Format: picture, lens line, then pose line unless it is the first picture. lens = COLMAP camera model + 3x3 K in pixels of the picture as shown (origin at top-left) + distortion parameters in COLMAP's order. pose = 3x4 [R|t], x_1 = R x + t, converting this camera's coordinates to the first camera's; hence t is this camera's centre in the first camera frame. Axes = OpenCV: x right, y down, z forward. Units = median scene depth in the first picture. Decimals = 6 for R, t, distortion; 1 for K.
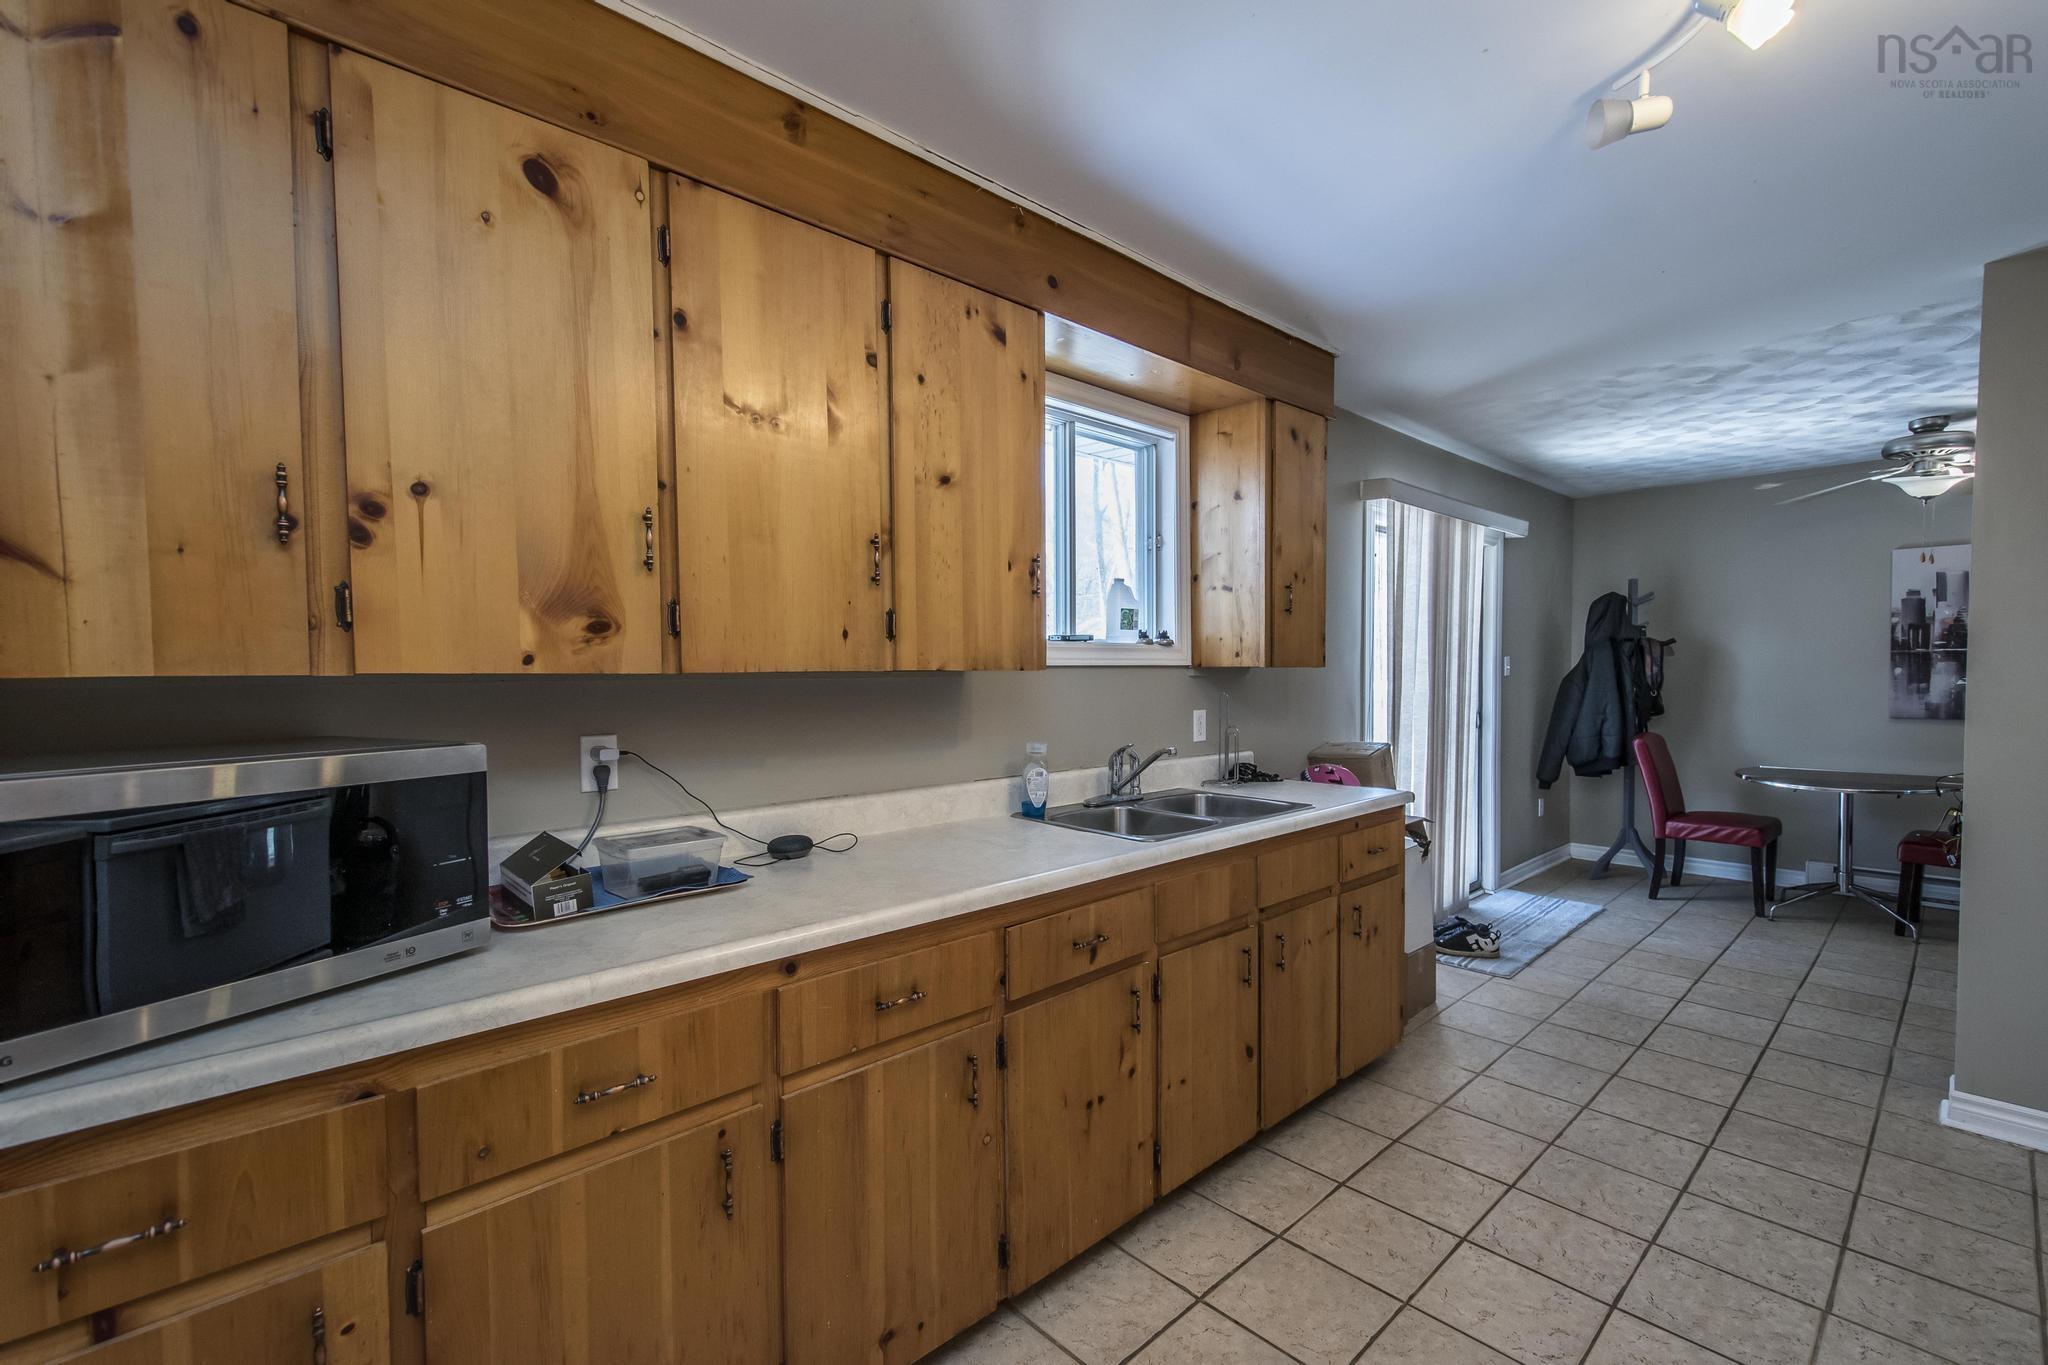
lens RADIAL K [[899.3, 0, 1026.4], [0, 899.3, 678.4], [0, 0, 1]] dist [0.019840, 0.000125]
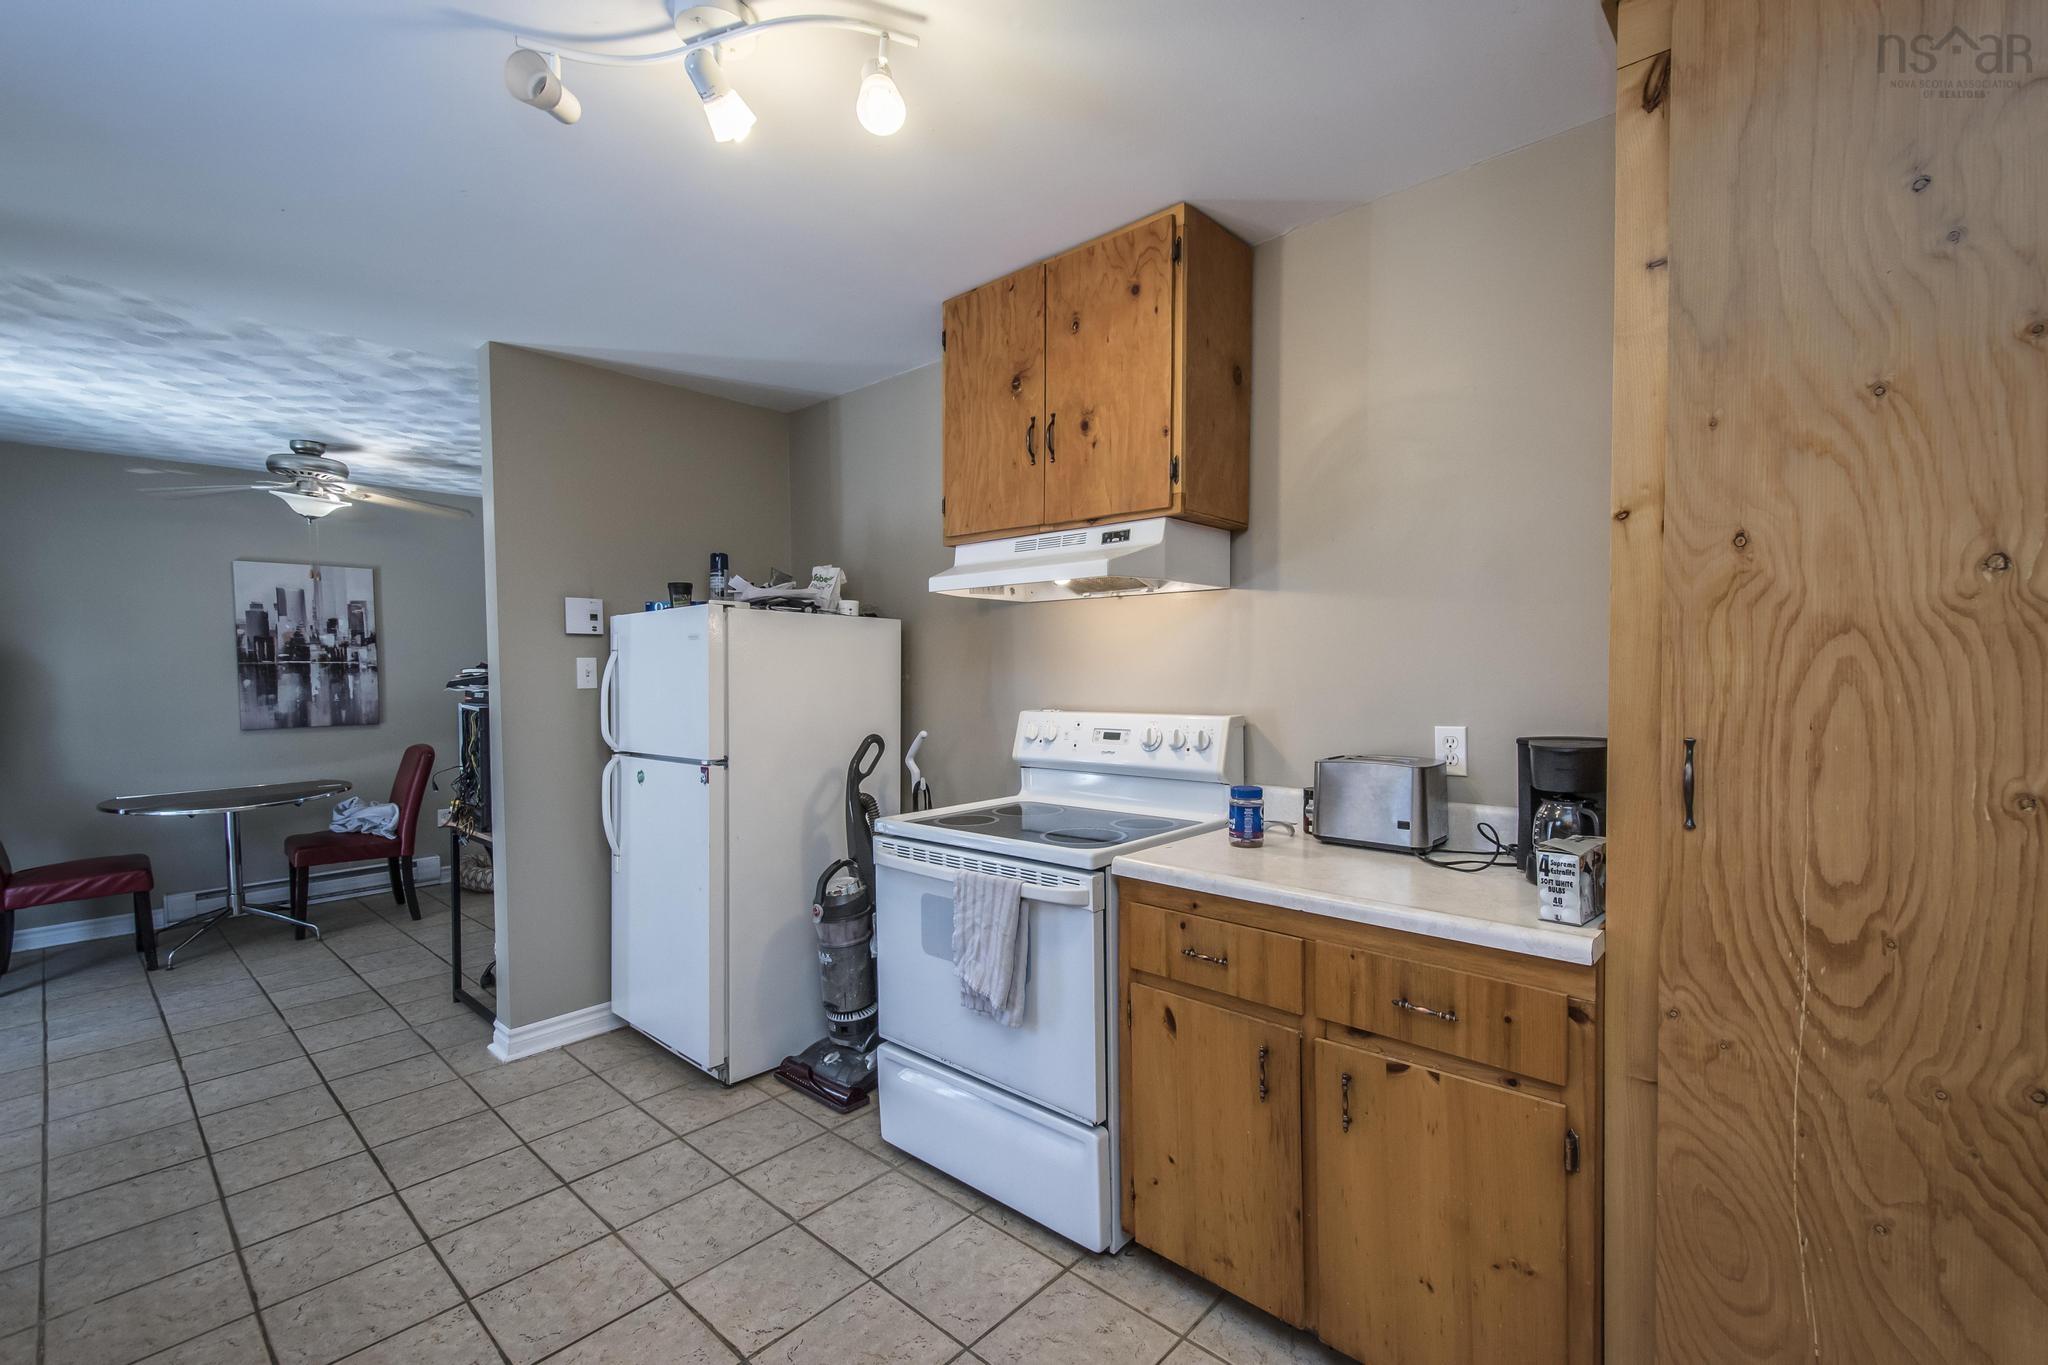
lens RADIAL K [[899.3, 0, 1063.5], [0, 899.3, 688.3], [0, 0, 1]] dist [0.019840, 0.000125]
pose [[-0.075831, -0.021035, 0.996899, -0.132334], [0.025050, 0.999422, 0.022993, -0.003242], [-0.996806, 0.026716, -0.075260, 0.222405]]
